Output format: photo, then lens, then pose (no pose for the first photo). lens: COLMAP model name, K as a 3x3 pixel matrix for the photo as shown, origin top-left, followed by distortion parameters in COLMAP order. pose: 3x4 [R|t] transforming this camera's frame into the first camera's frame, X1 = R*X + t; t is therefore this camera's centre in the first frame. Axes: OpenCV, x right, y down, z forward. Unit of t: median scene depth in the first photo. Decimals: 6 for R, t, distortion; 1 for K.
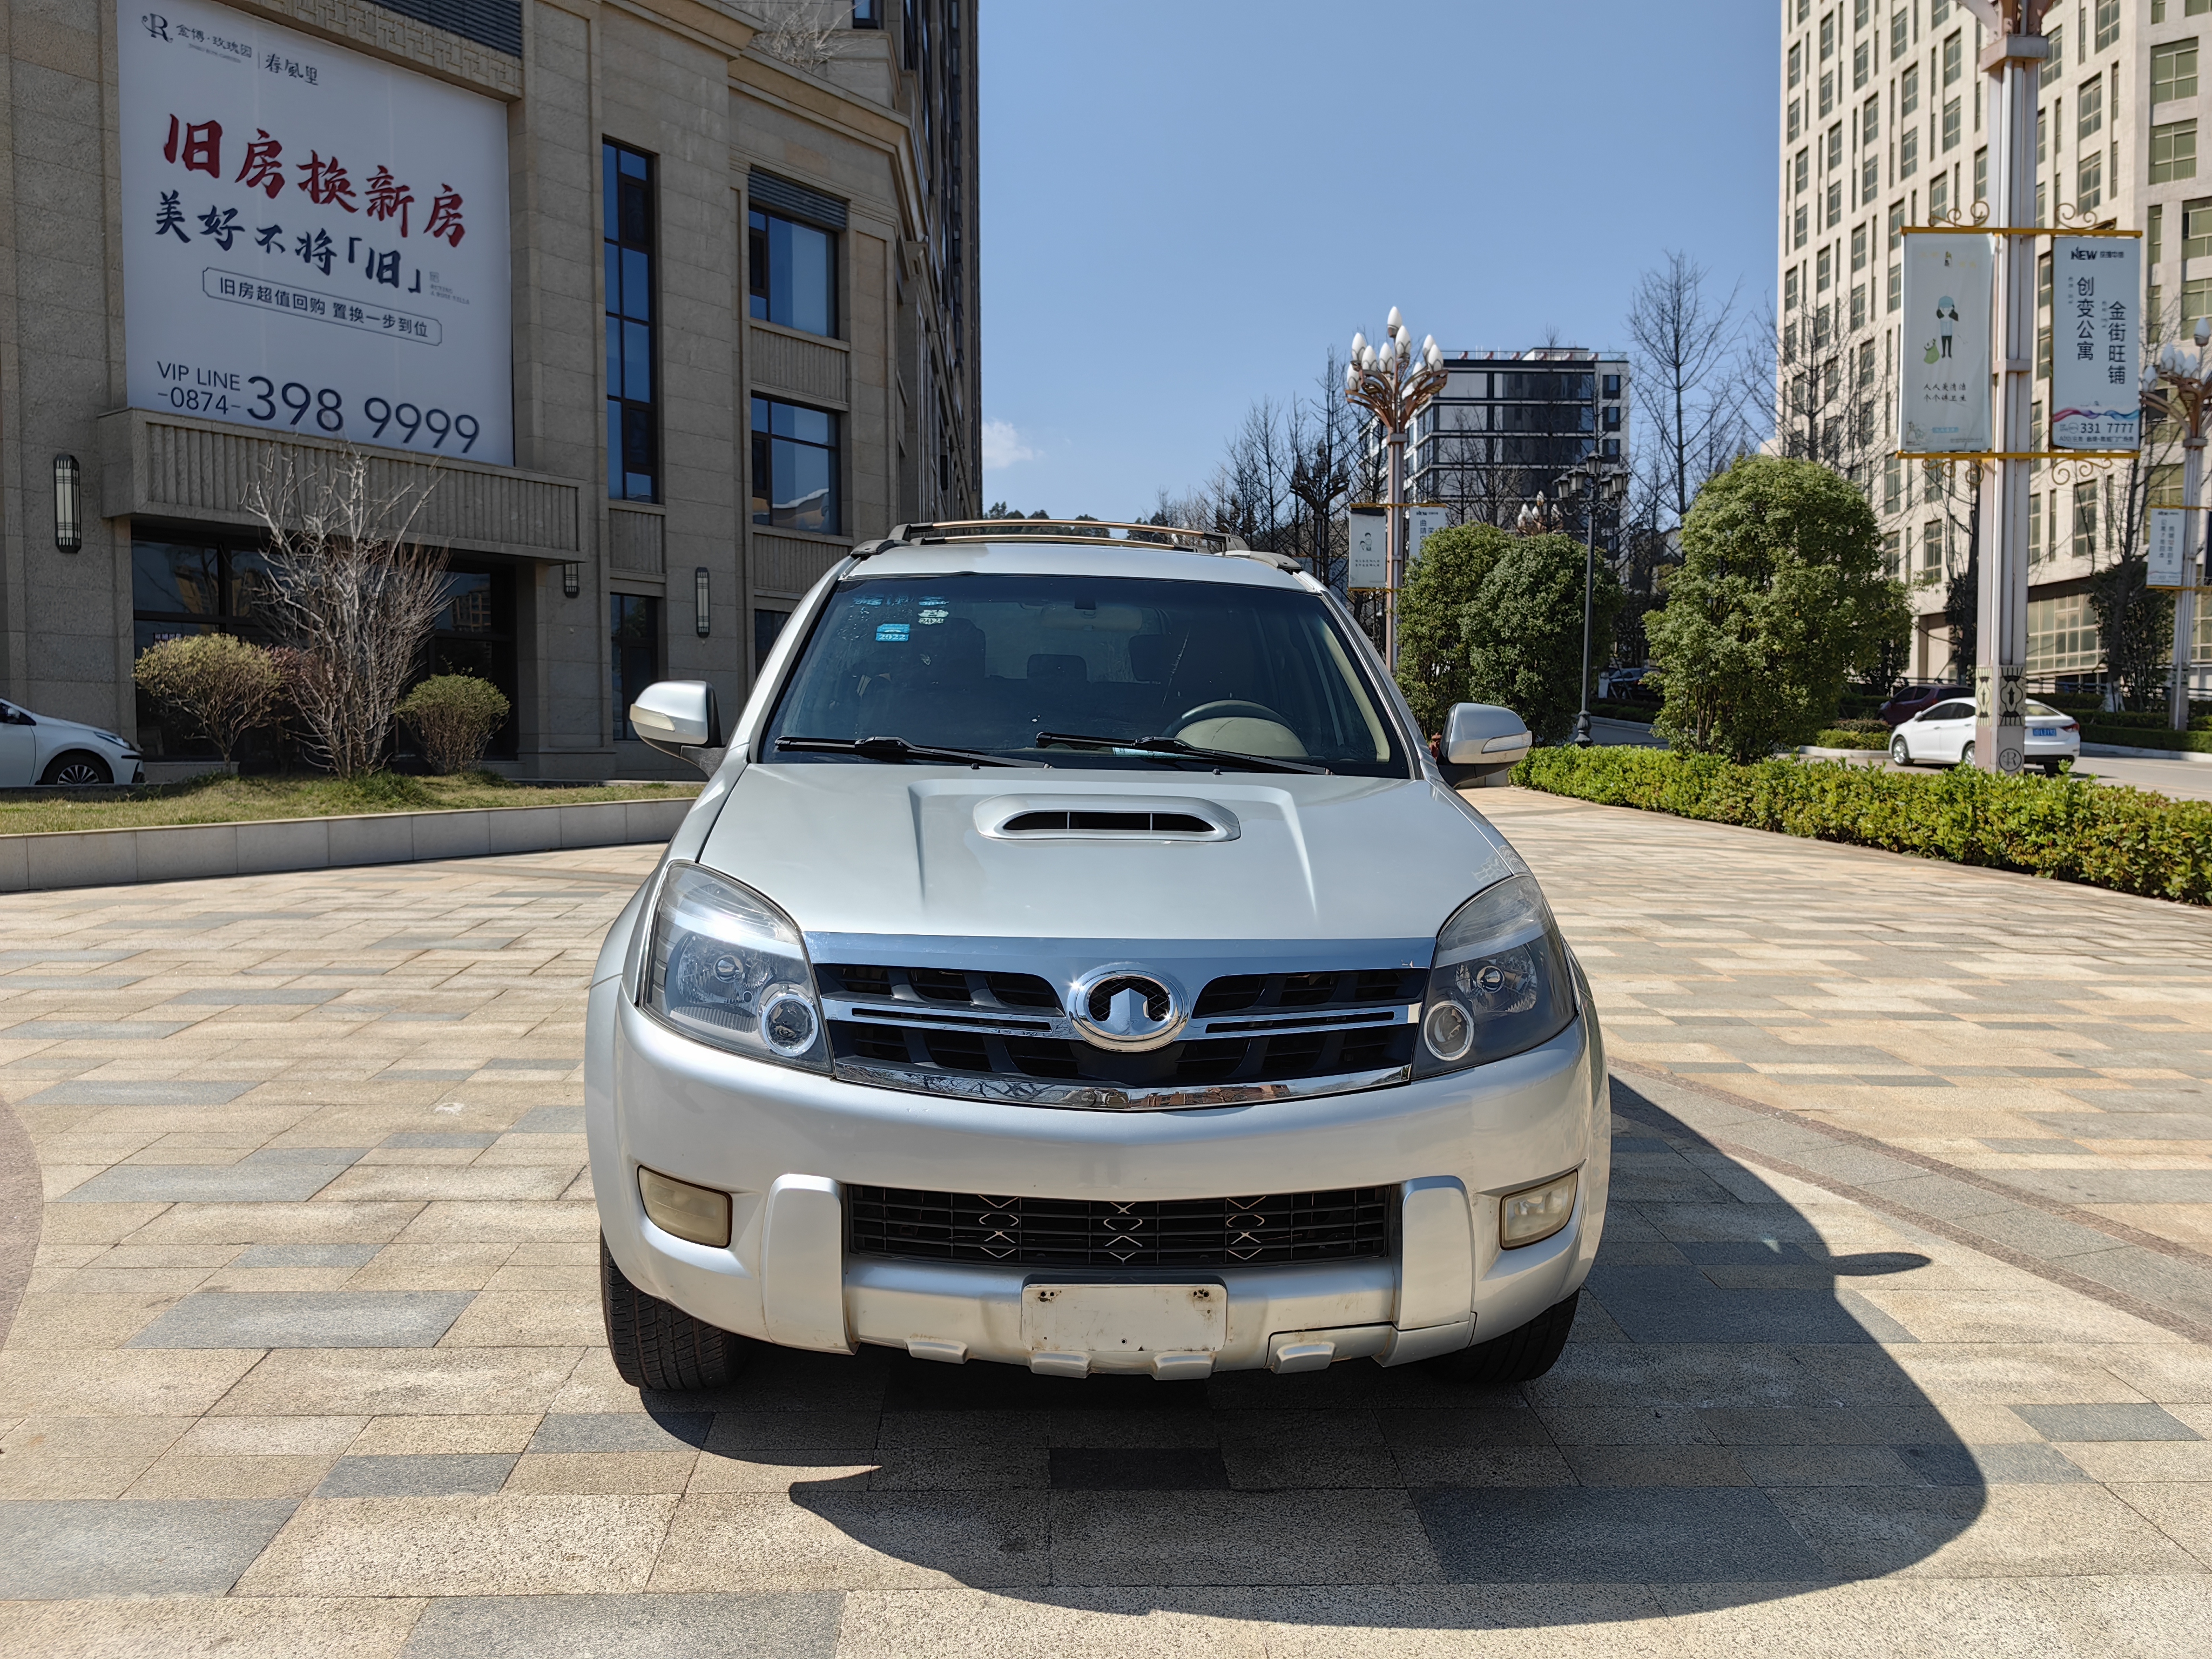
lens RADIAL K [[1757.8, 0, 1125.8], [0, 1757.8, 819.8], [0, 0, 1]] dist [0.030629, -0.034956]
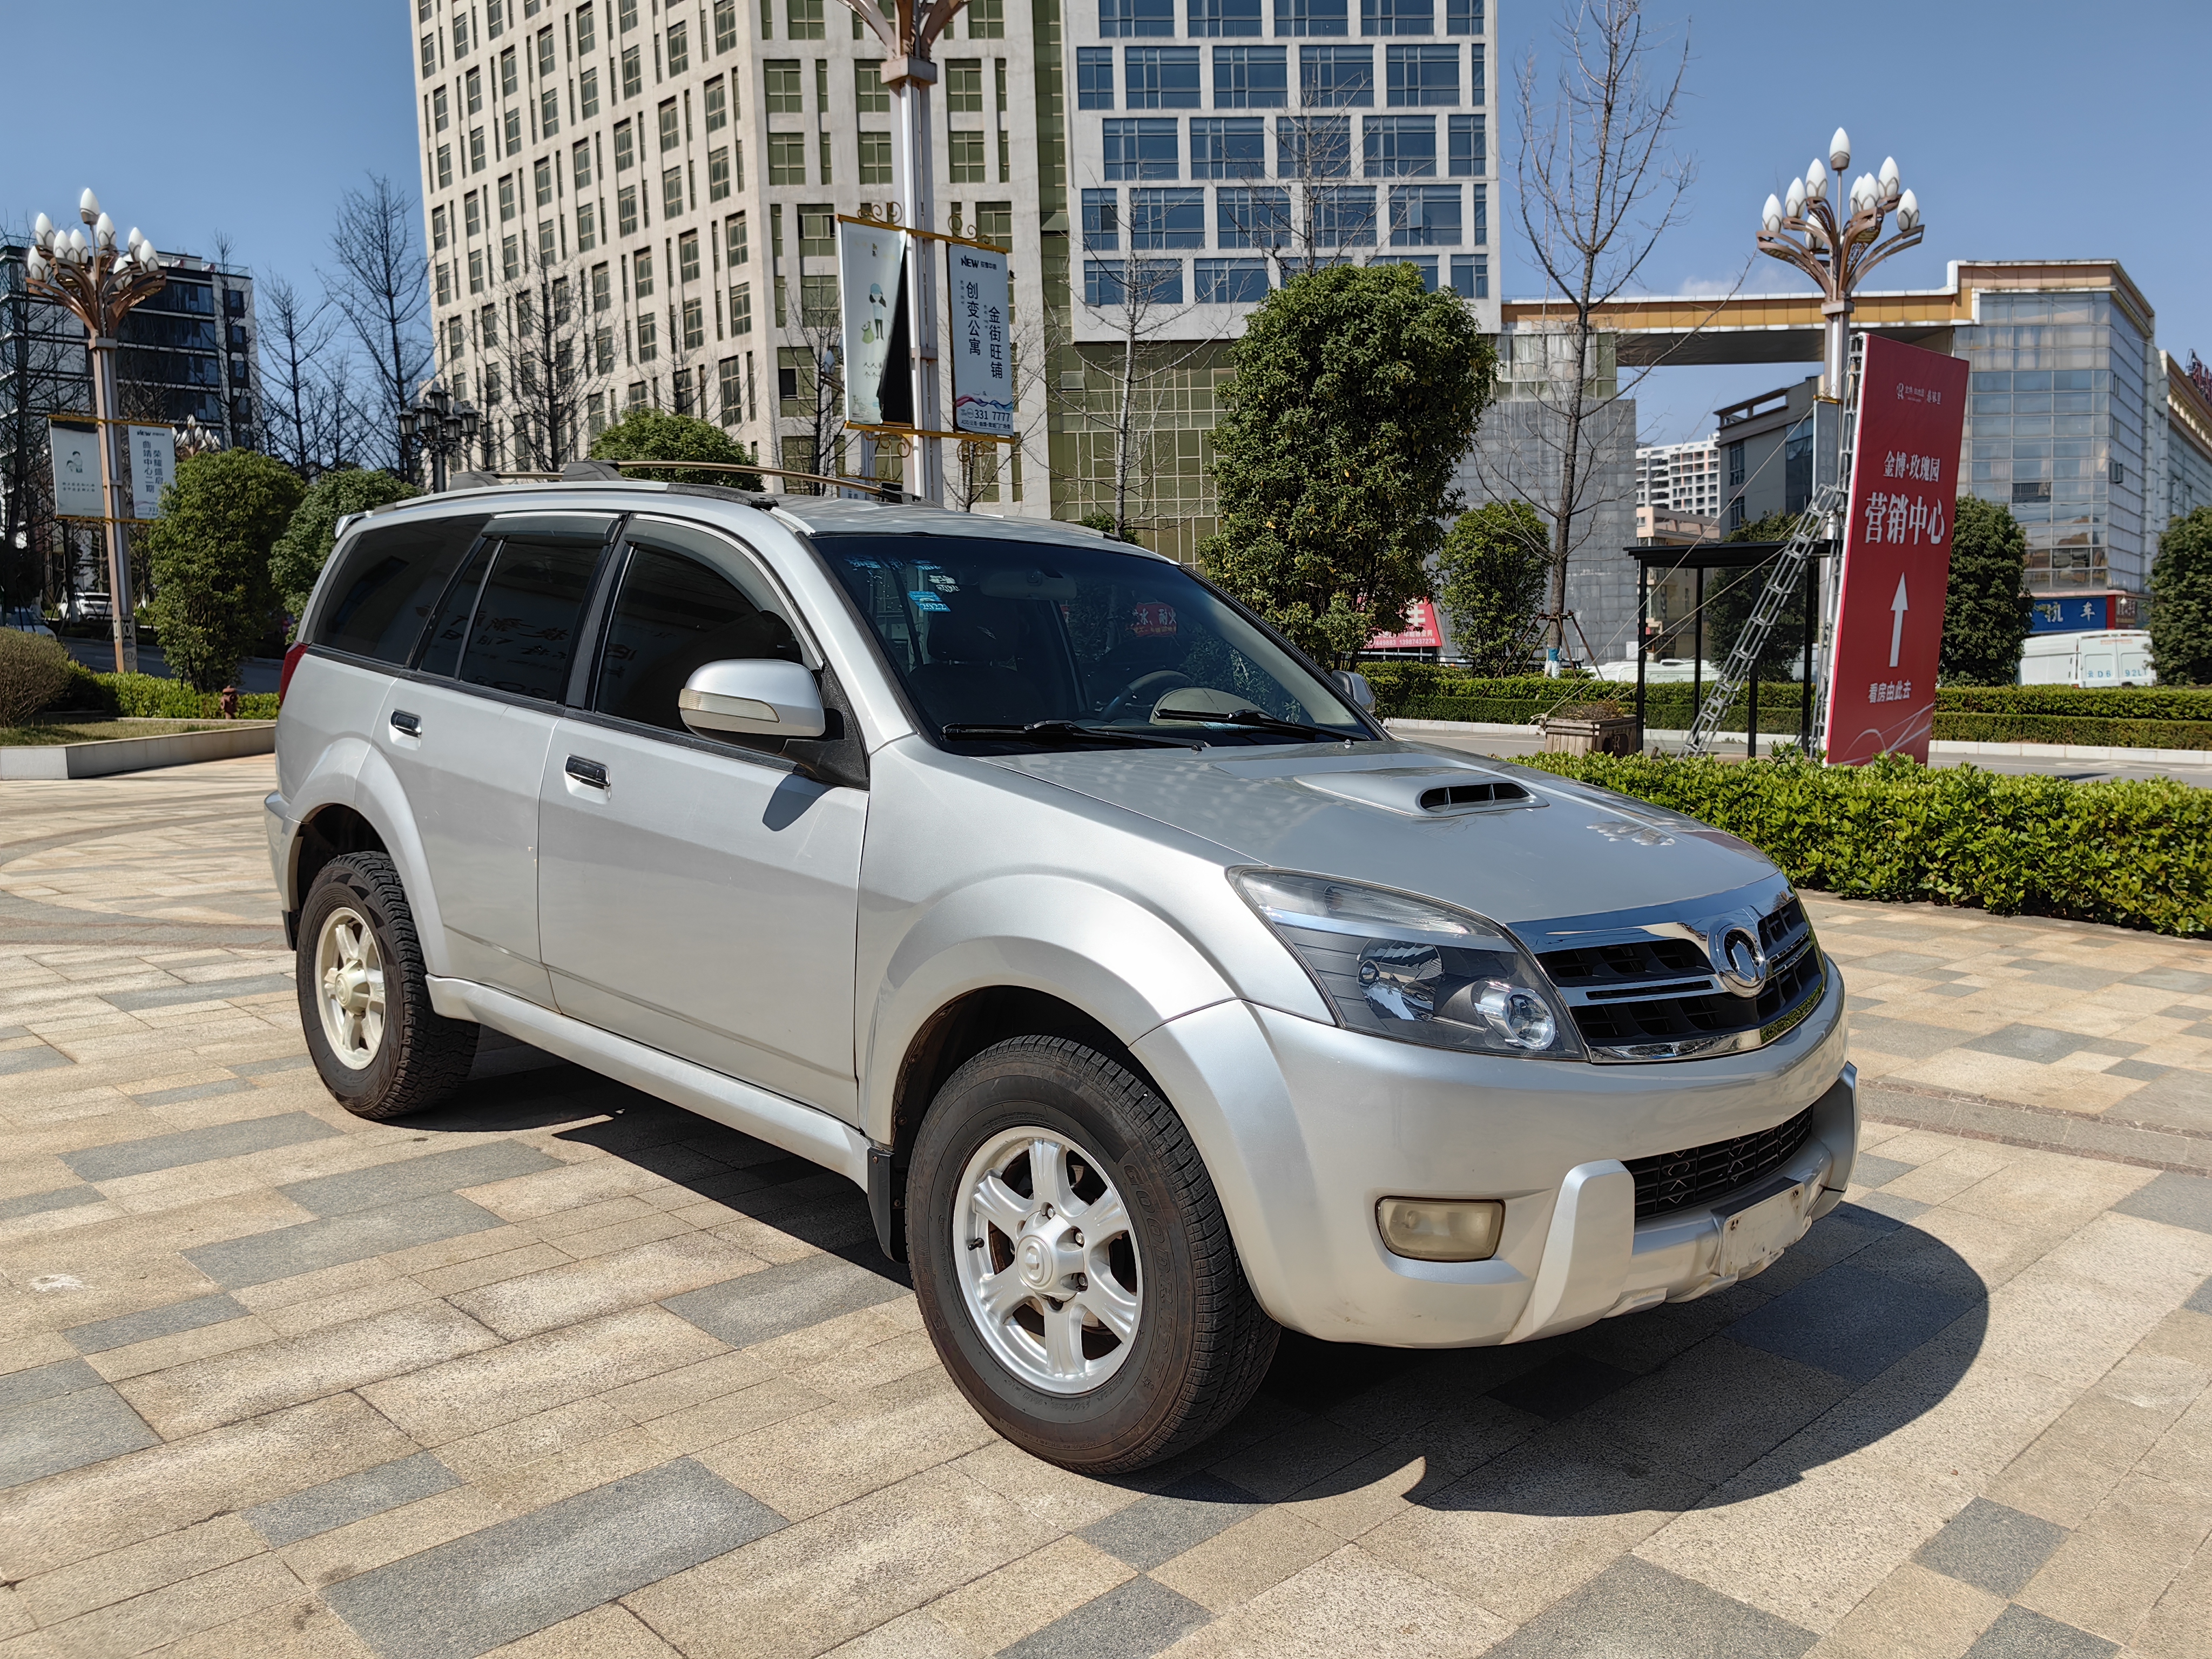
lens RADIAL K [[1758.5, 0, 1099.9], [0, 1758.5, 820.3], [0, 0, 1]] dist [0.026541, -0.037879]
pose [[0.743525, -0.073479, 0.664659, -0.100376], [0.051752, 0.997286, 0.052358, -0.005773], [-0.666703, -0.004532, 0.745310, 0.042279]]
